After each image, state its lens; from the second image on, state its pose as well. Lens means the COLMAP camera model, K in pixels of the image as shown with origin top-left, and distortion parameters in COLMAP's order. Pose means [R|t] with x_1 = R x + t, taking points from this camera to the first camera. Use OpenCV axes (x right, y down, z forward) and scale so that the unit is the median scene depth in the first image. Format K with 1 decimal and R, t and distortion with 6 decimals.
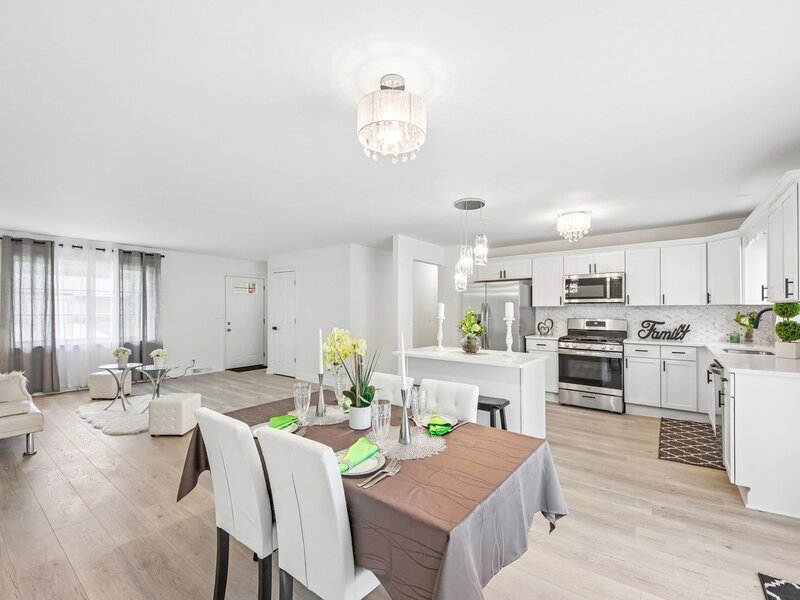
lens RADIAL K [[345.6, 0, 389.5], [0, 345.6, 308.4], [0, 0, 1]] dist [0.000749, -0.013311]
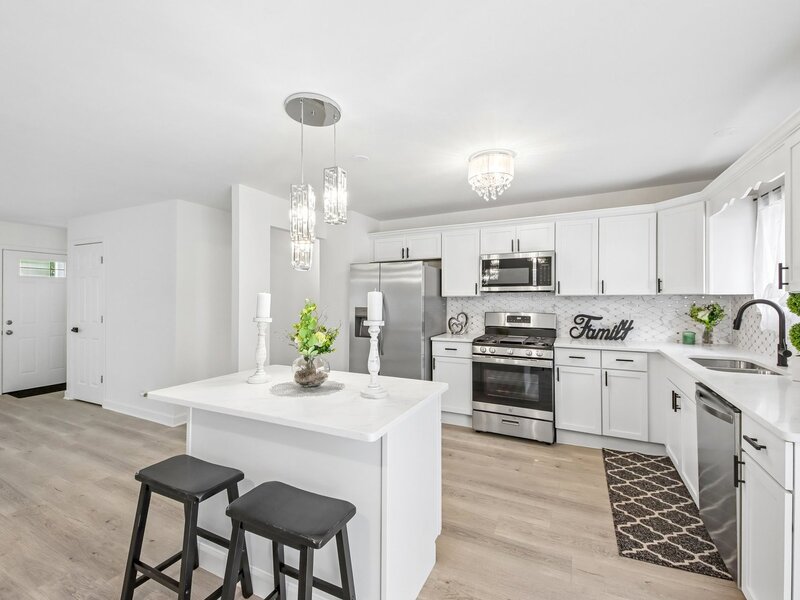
lens RADIAL K [[360.4, 0, 392.9], [0, 360.4, 301.0], [0, 0, 1]] dist [0.001582, -0.000180]
pose [[0.978159, -0.005388, 0.207790, 0.167556], [0.002669, 0.999907, 0.013361, -0.006790], [-0.207843, -0.012514, 0.978082, 0.292708]]
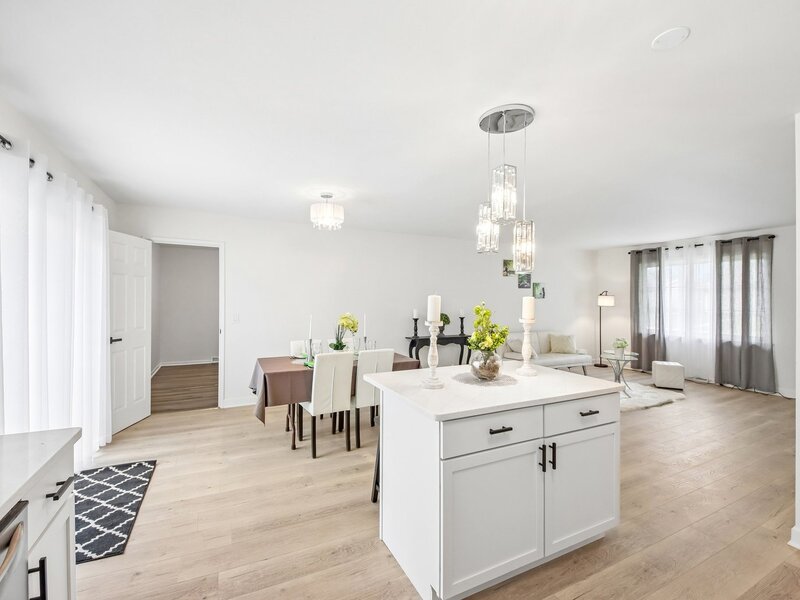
lens RADIAL K [[376.9, 0, 400.0], [0, 376.9, 300.0], [0, 0, 1]] dist [-0.000223, -0.000091]
pose [[-0.432629, -0.012101, -0.901491, 0.642591], [0.001403, 0.999900, -0.014095, 0.004669], [0.901571, -0.007362, -0.432569, 0.821826]]
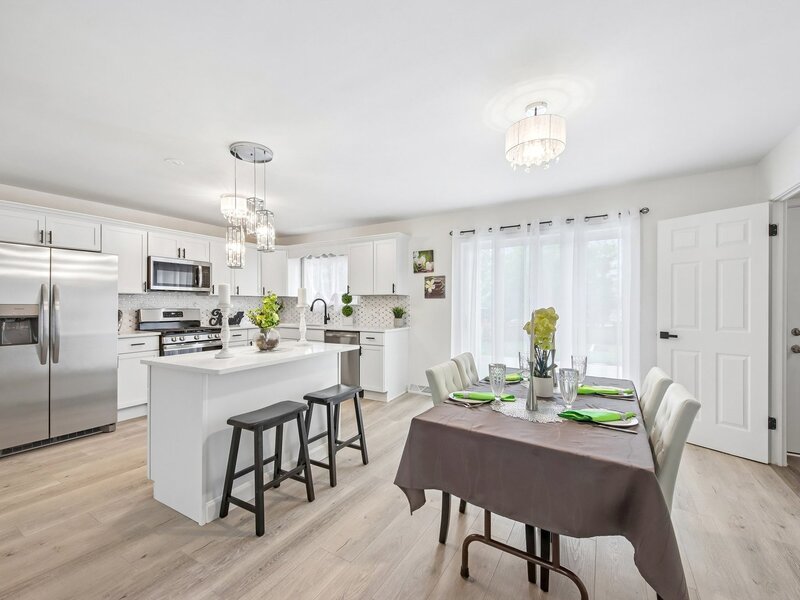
lens RADIAL K [[353.2, 0, 402.2], [0, 353.2, 303.8], [0, 0, 1]] dist [-0.000228, -0.000507]
pose [[-0.151643, -0.000432, 0.988435, -0.422426], [-0.002877, 0.999996, -0.000004, 0.015586], [-0.988431, -0.002844, -0.151644, 0.558856]]
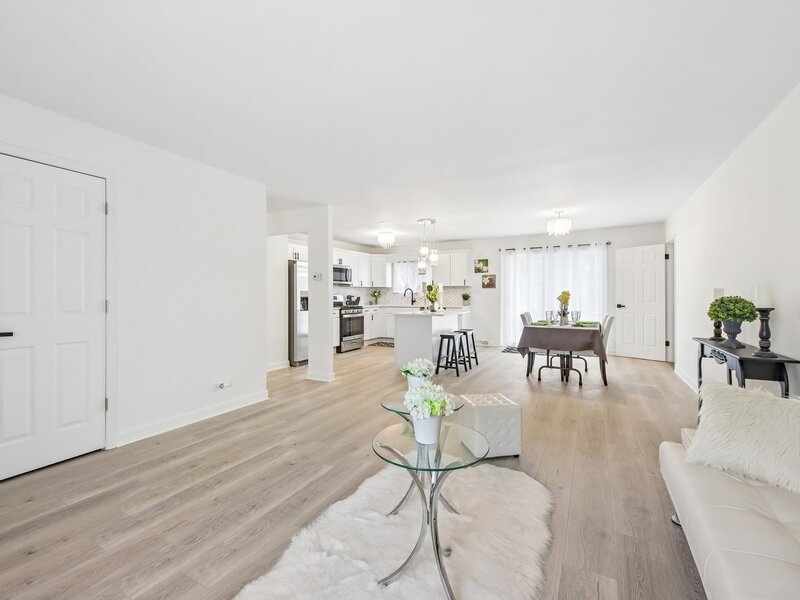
lens RADIAL K [[351.2, 0, 393.6], [0, 351.2, 294.5], [0, 0, 1]] dist [0.000433, -0.000234]
pose [[-0.149102, -0.000767, 0.988822, -1.003614], [-0.001435, 0.999999, 0.000559, 0.029295], [-0.988821, -0.001336, -0.149103, 0.991788]]
